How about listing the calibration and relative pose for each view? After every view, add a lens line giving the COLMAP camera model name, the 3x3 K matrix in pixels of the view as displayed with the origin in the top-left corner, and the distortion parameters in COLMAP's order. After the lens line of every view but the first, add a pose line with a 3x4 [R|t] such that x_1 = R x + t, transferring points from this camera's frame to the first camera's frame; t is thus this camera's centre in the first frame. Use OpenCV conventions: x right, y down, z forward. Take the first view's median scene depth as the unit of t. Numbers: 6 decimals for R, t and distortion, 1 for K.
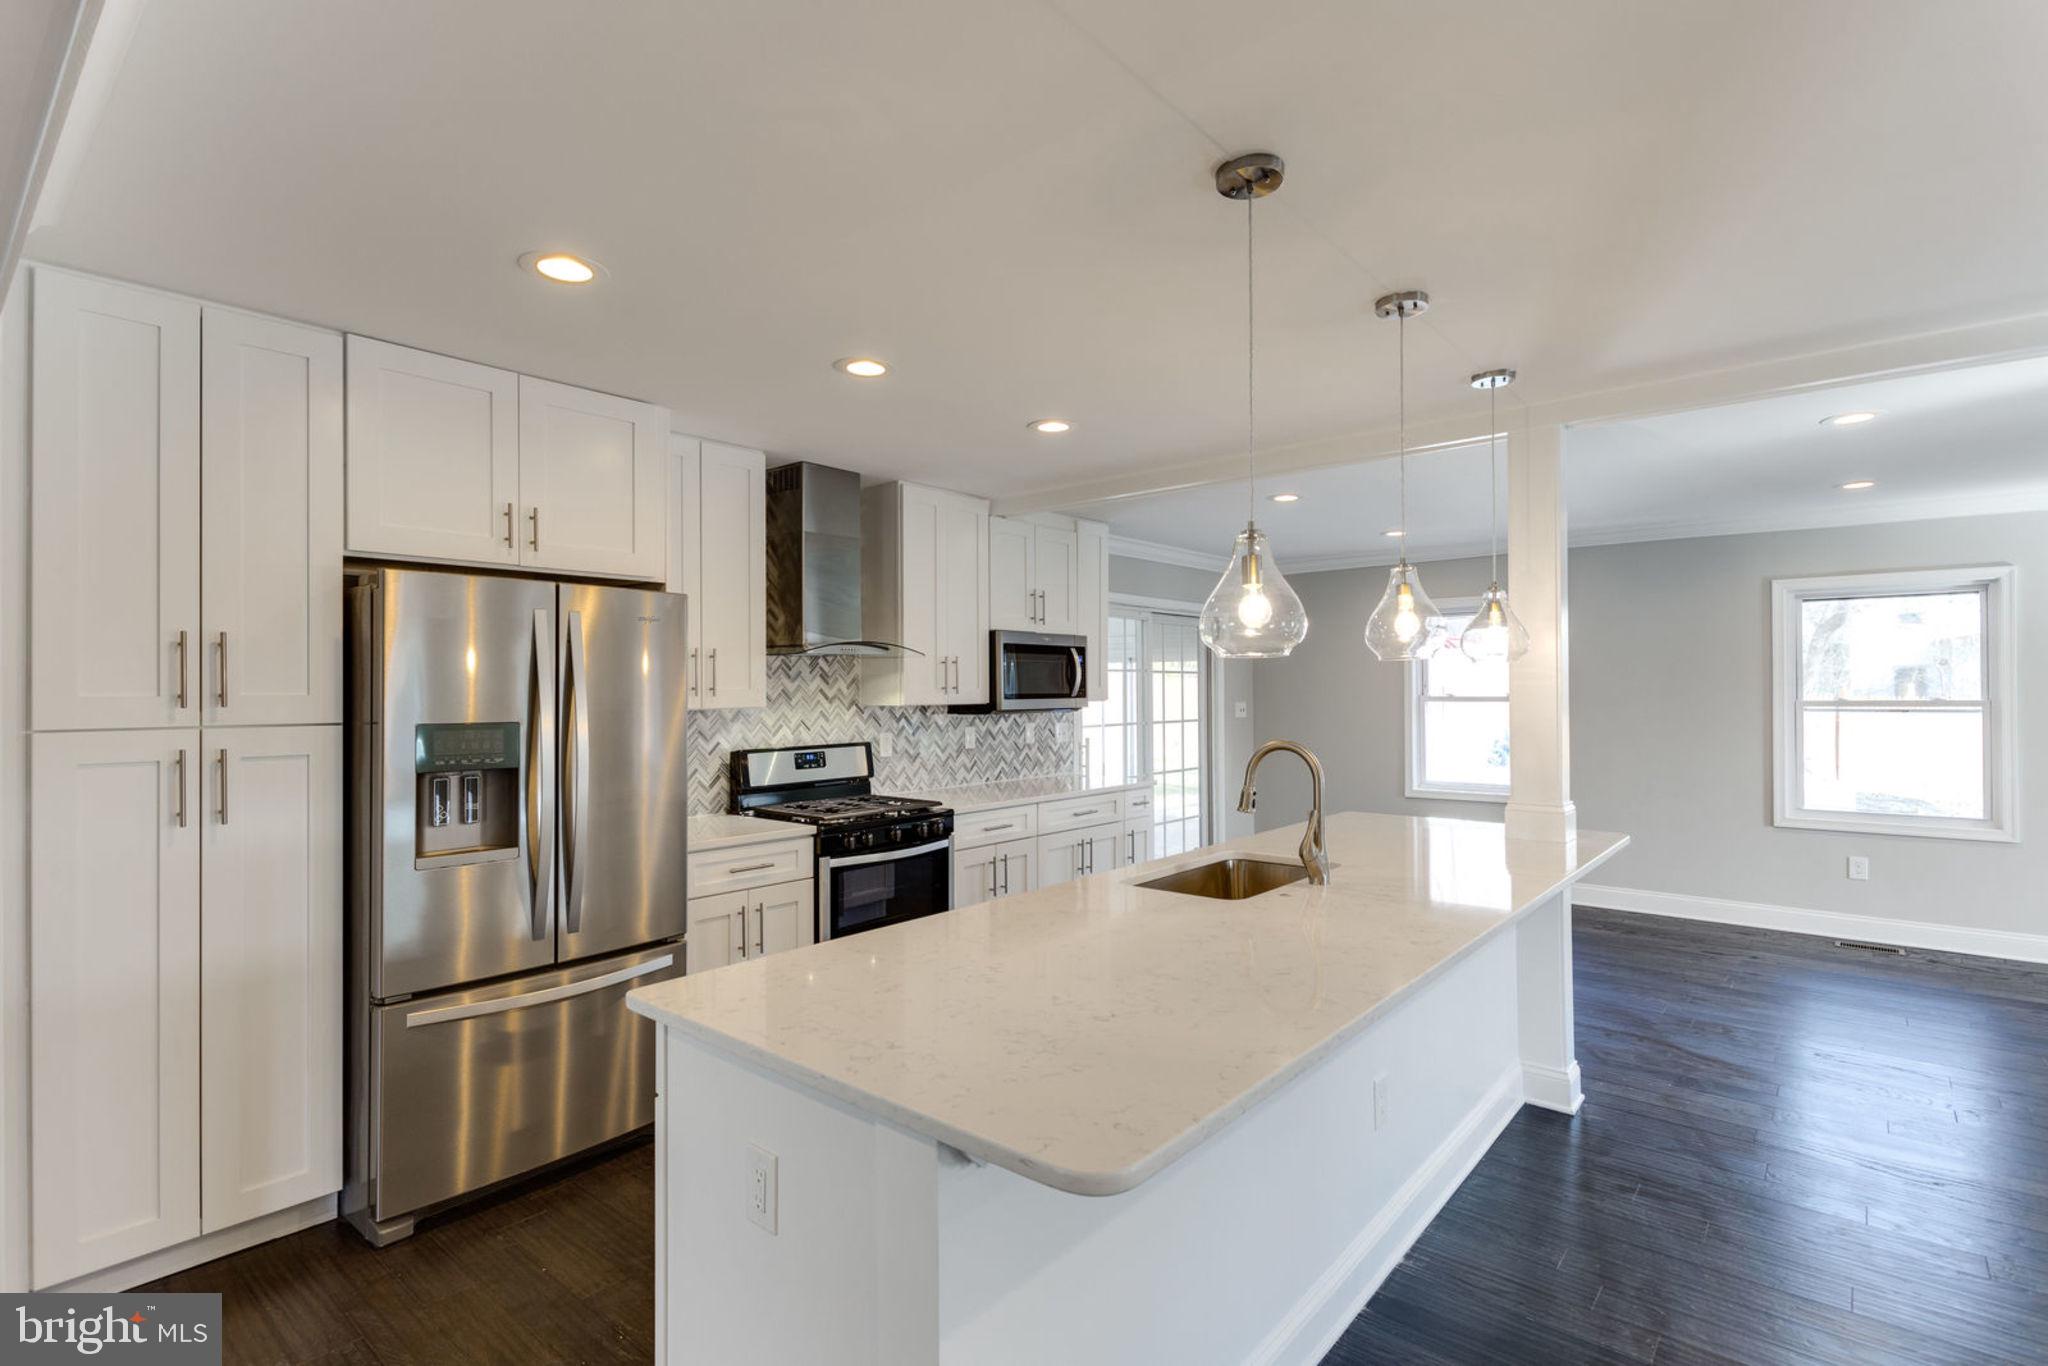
lens RADIAL K [[989.7, 0, 1021.5], [0, 989.7, 689.3], [0, 0, 1]] dist [-0.000990, 0.000076]
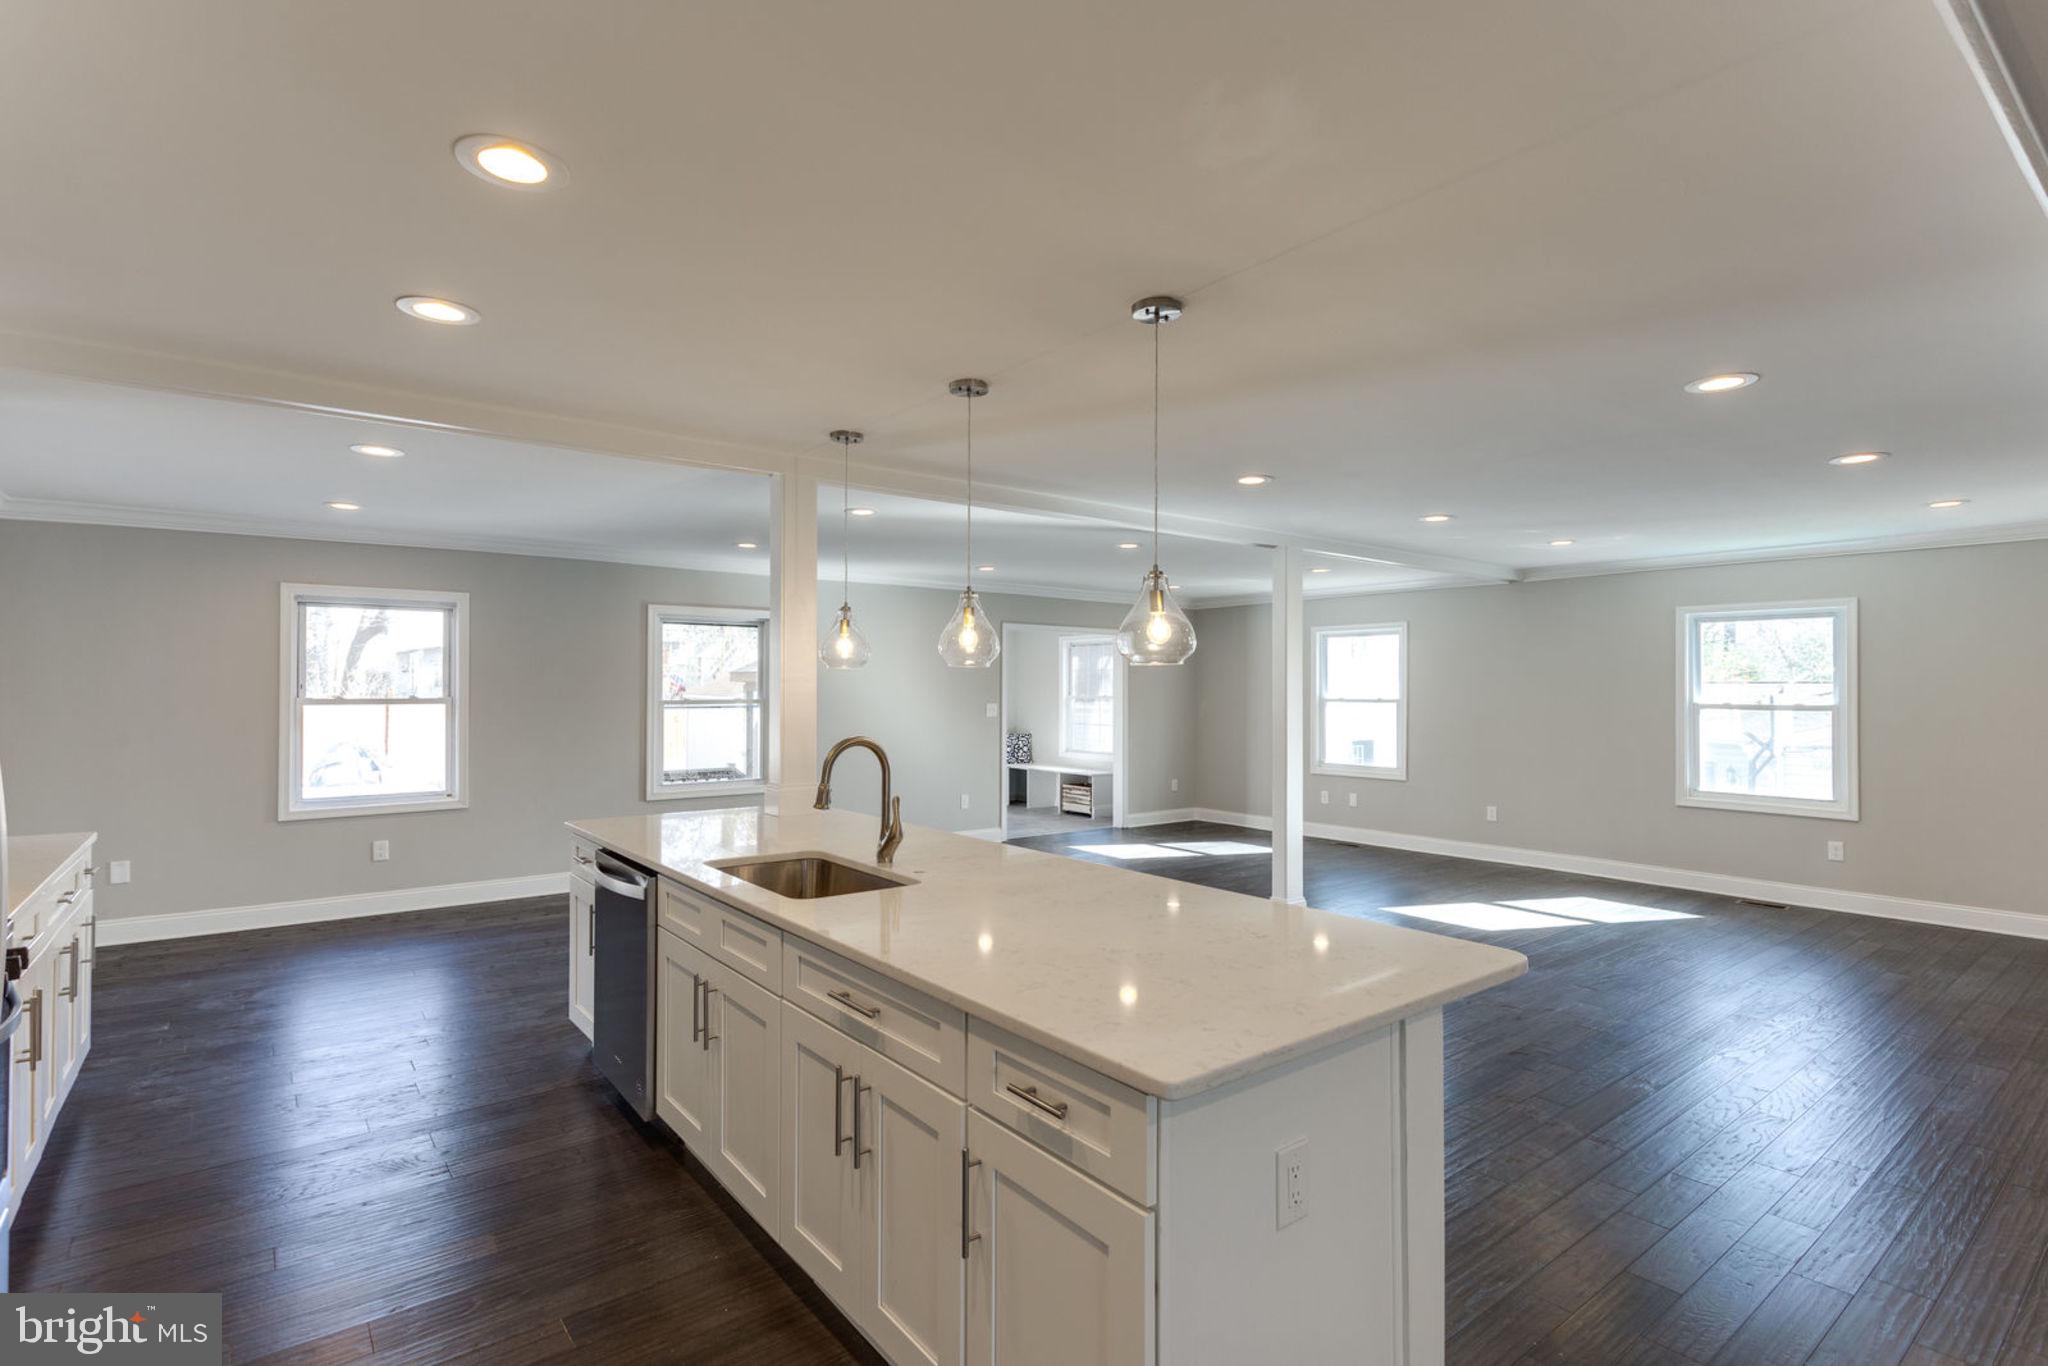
lens RADIAL K [[989.7, 0, 980.5], [0, 989.7, 687.3], [0, 0, 1]] dist [-0.000990, 0.000076]
pose [[0.227479, 0.007474, 0.973754, -0.465021], [-0.002795, 0.999971, -0.007022, 0.003140], [-0.973779, -0.001124, 0.227494, 0.379569]]
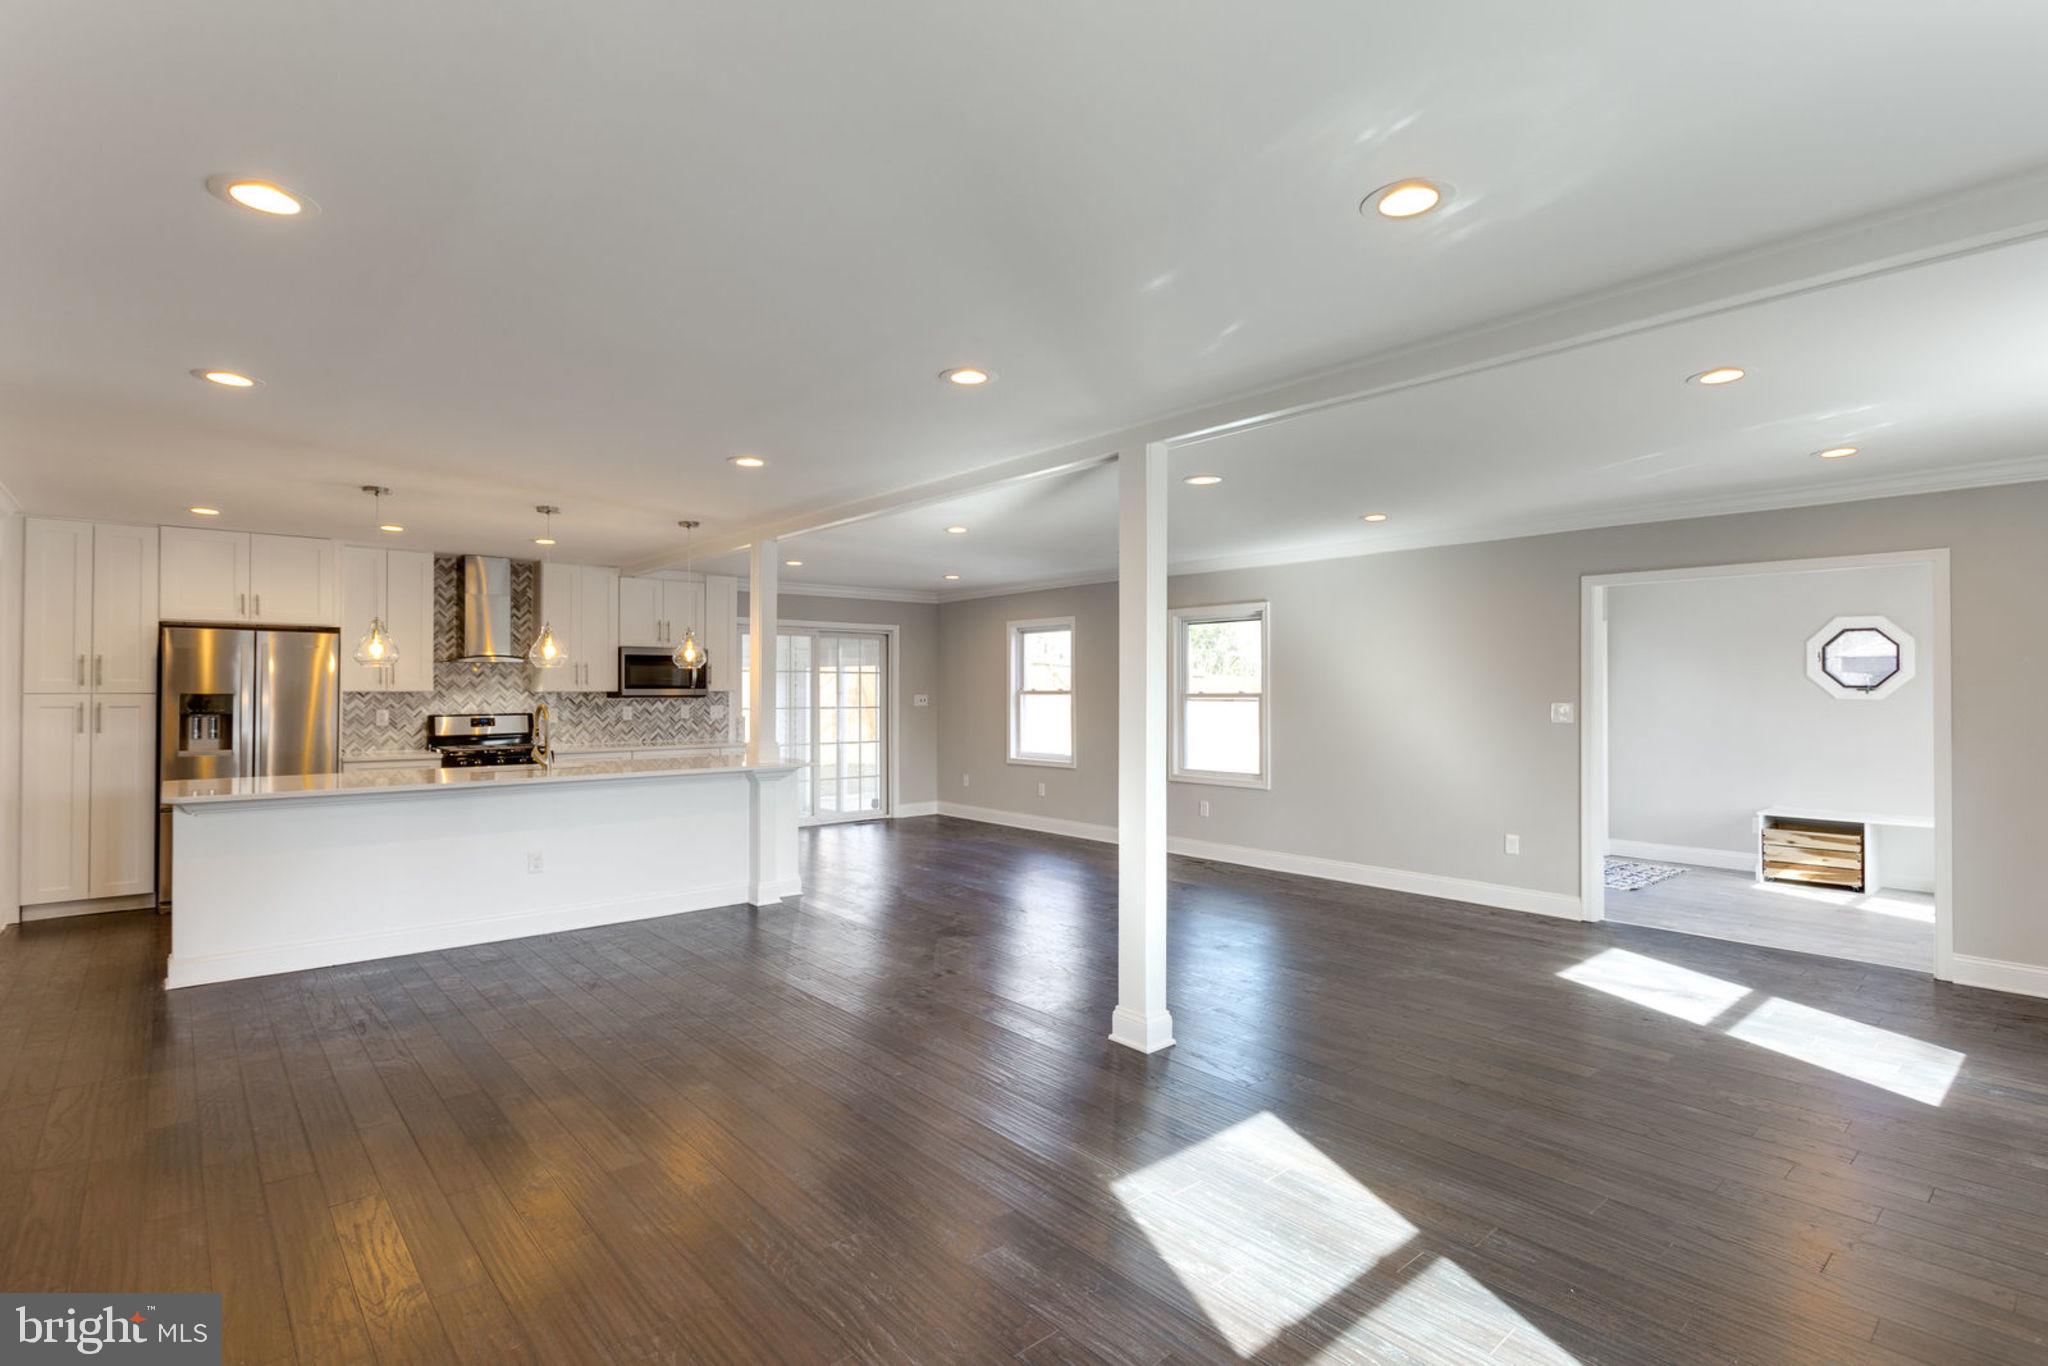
lens RADIAL K [[989.7, 0, 1024.2], [0, 989.7, 688.5], [0, 0, 1]] dist [-0.000990, 0.000076]
pose [[0.992302, 0.005472, -0.123722, 0.893350], [-0.005518, 0.999985, -0.000030, 0.006303], [0.123720, 0.000712, 0.992317, -0.580915]]
